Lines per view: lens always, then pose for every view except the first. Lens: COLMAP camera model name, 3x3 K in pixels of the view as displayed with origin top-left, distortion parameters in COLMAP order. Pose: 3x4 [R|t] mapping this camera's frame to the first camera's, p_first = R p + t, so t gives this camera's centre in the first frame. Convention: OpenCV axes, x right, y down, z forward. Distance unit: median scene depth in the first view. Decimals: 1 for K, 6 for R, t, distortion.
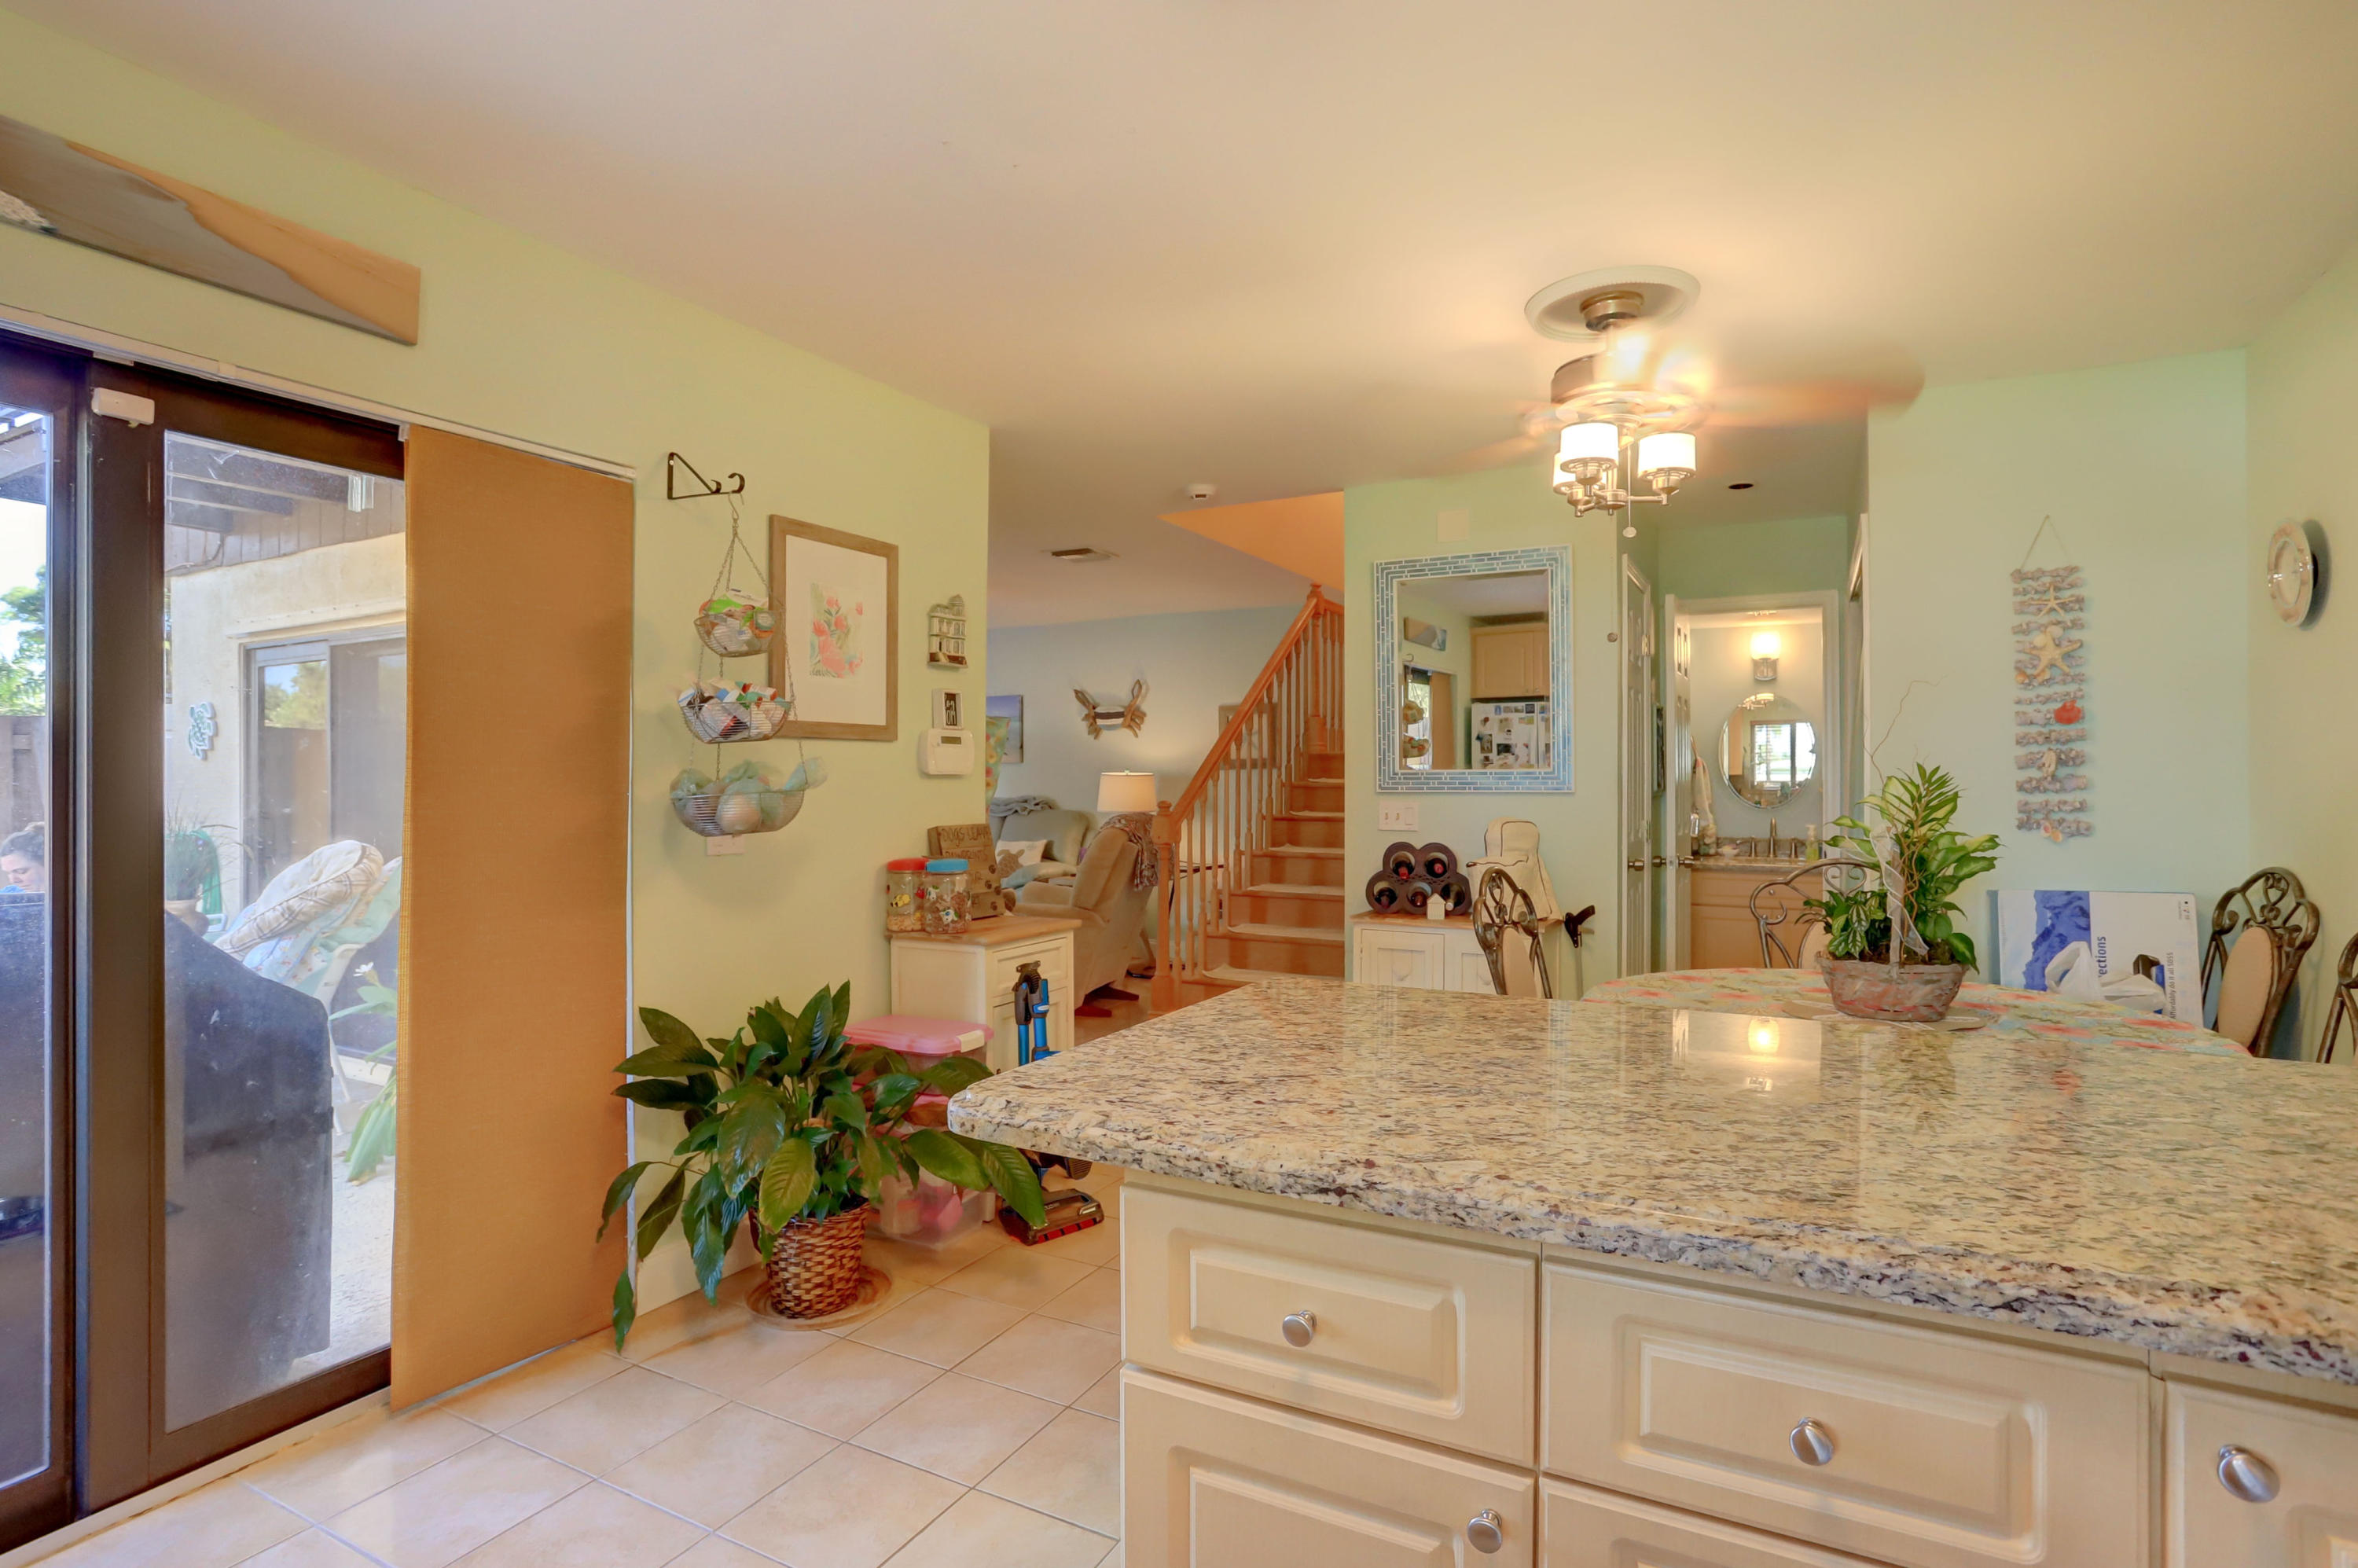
lens RADIAL K [[1171.1, 0, 1177.1], [0, 1171.1, 774.4], [0, 0, 1]] dist [-0.057750, 0.032458]
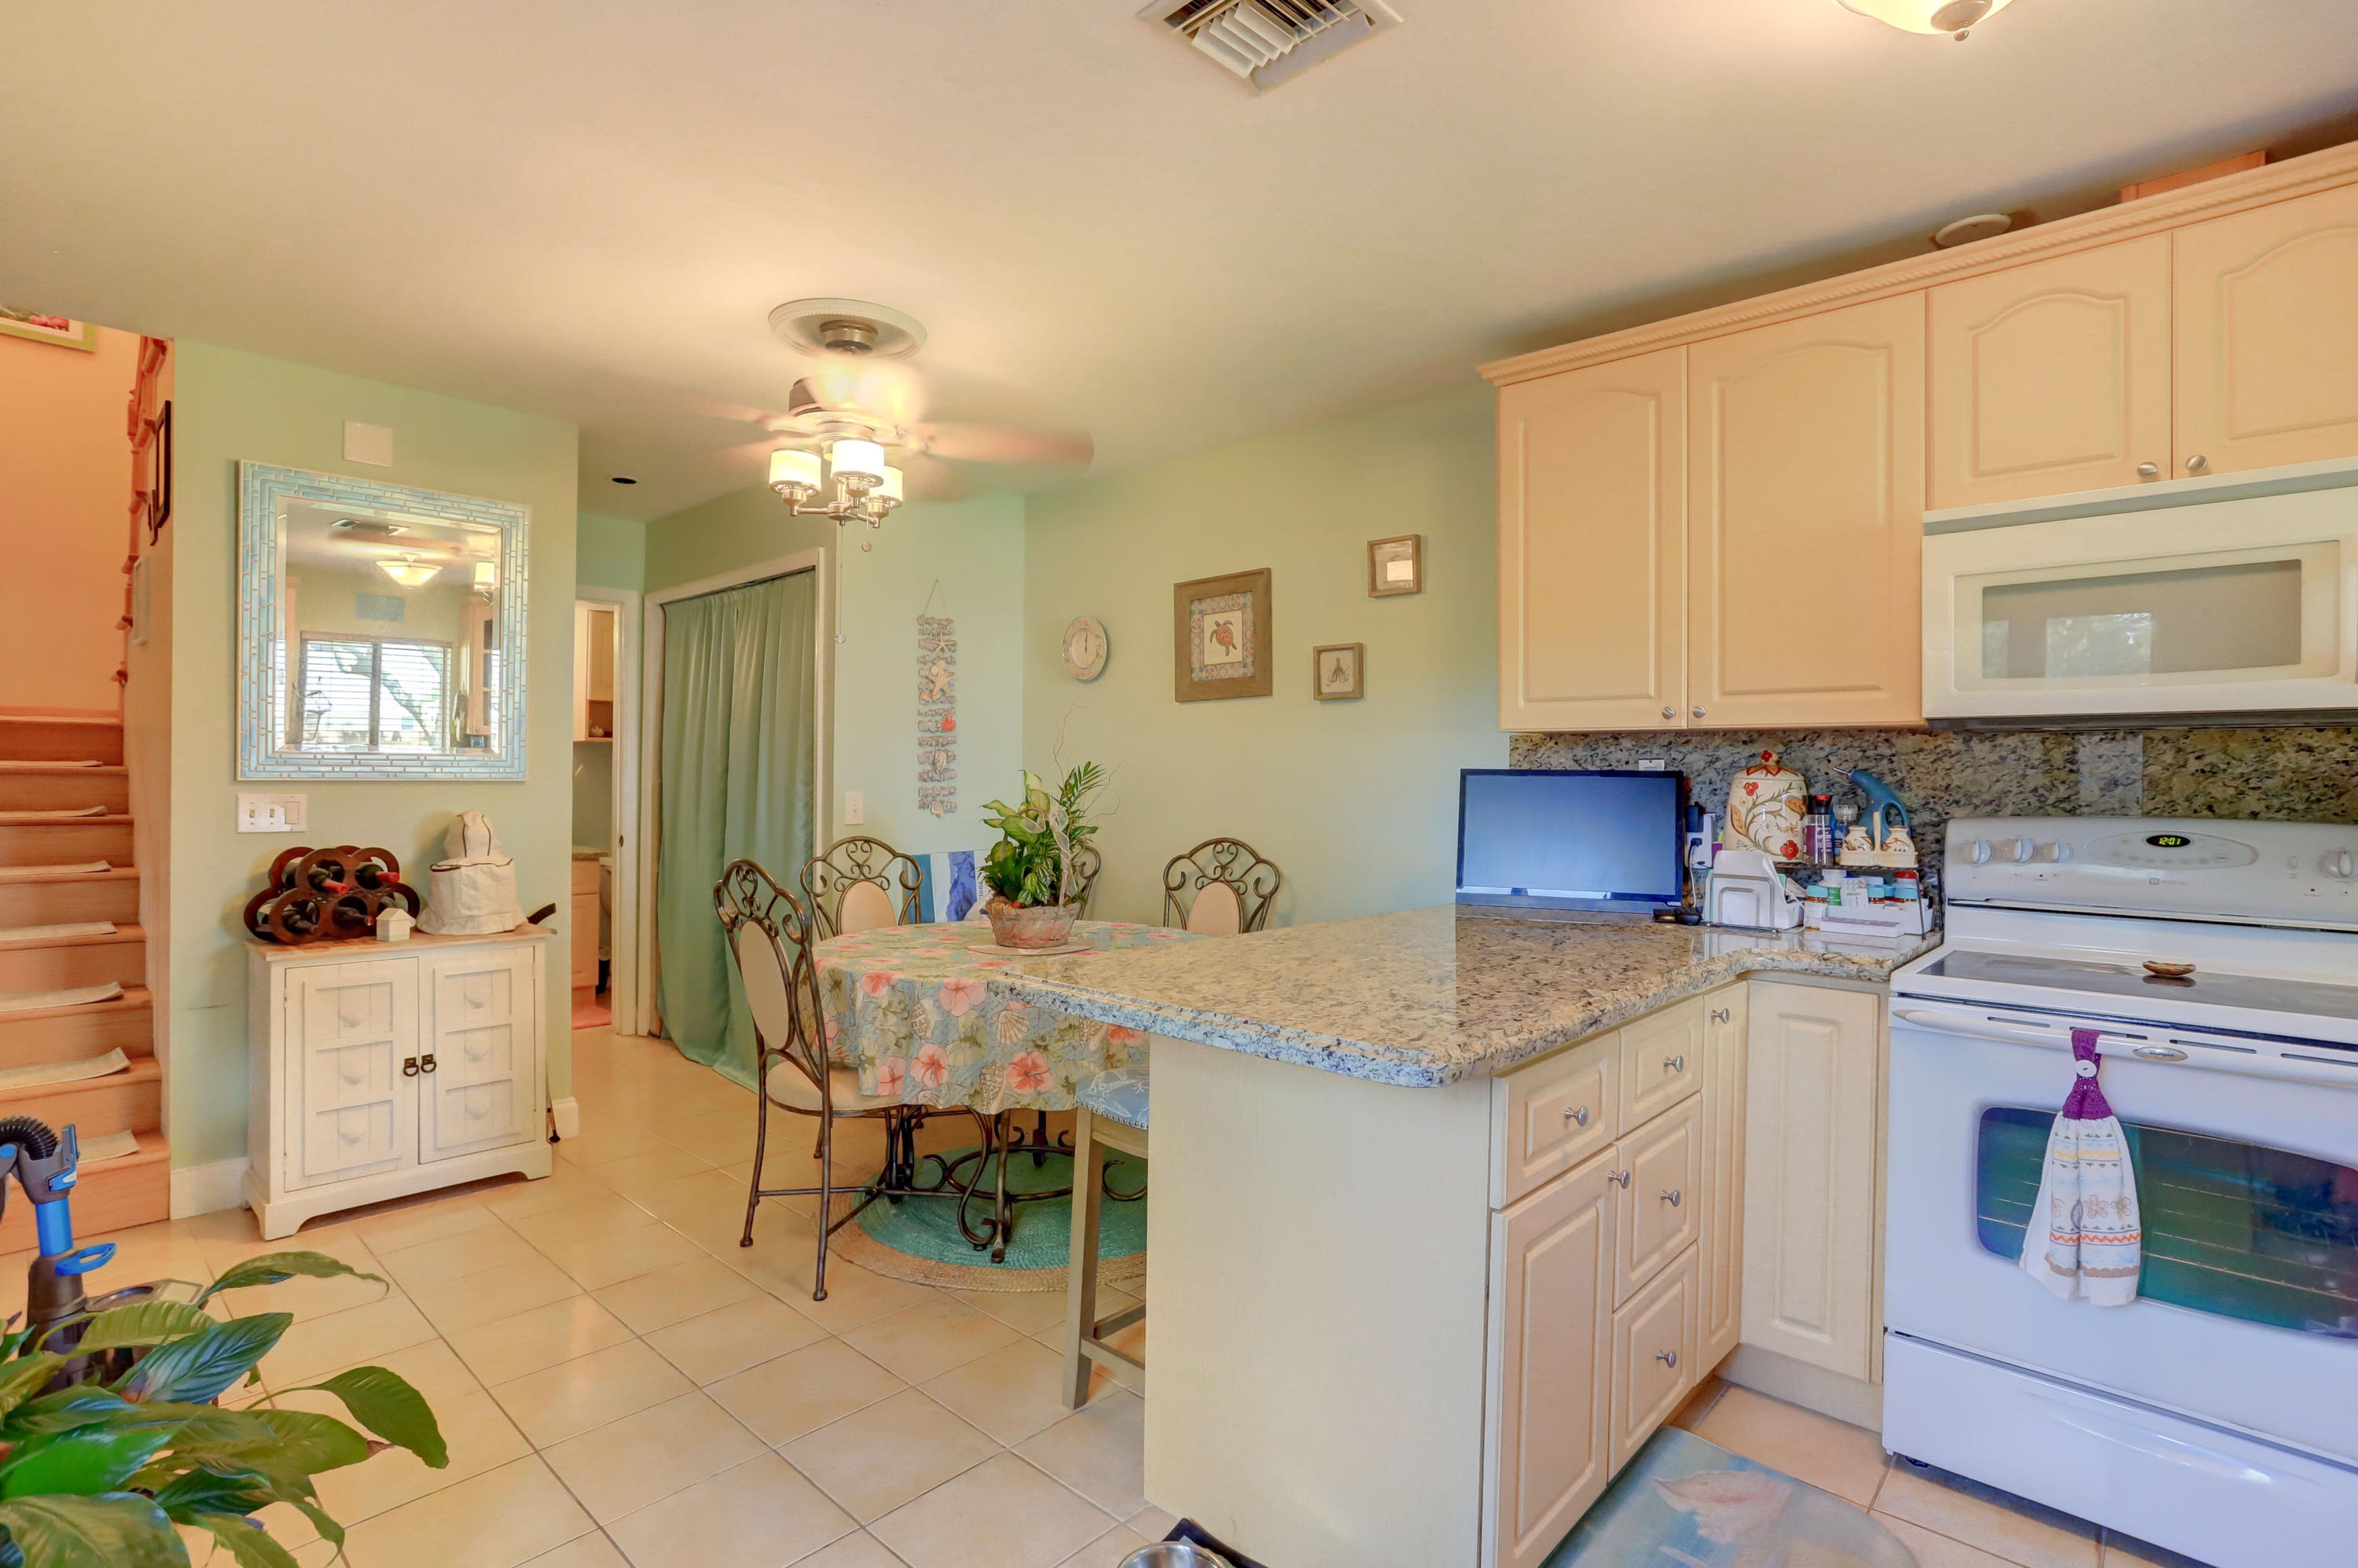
lens RADIAL K [[1151.0, 0, 1199.4], [0, 1151.0, 773.9], [0, 0, 1]] dist [-0.057909, 0.031050]
pose [[0.239298, 0.004201, 0.970937, -0.503694], [-0.015725, 0.999876, -0.000450, 0.002770], [-0.970819, -0.015161, 0.239334, 0.366786]]
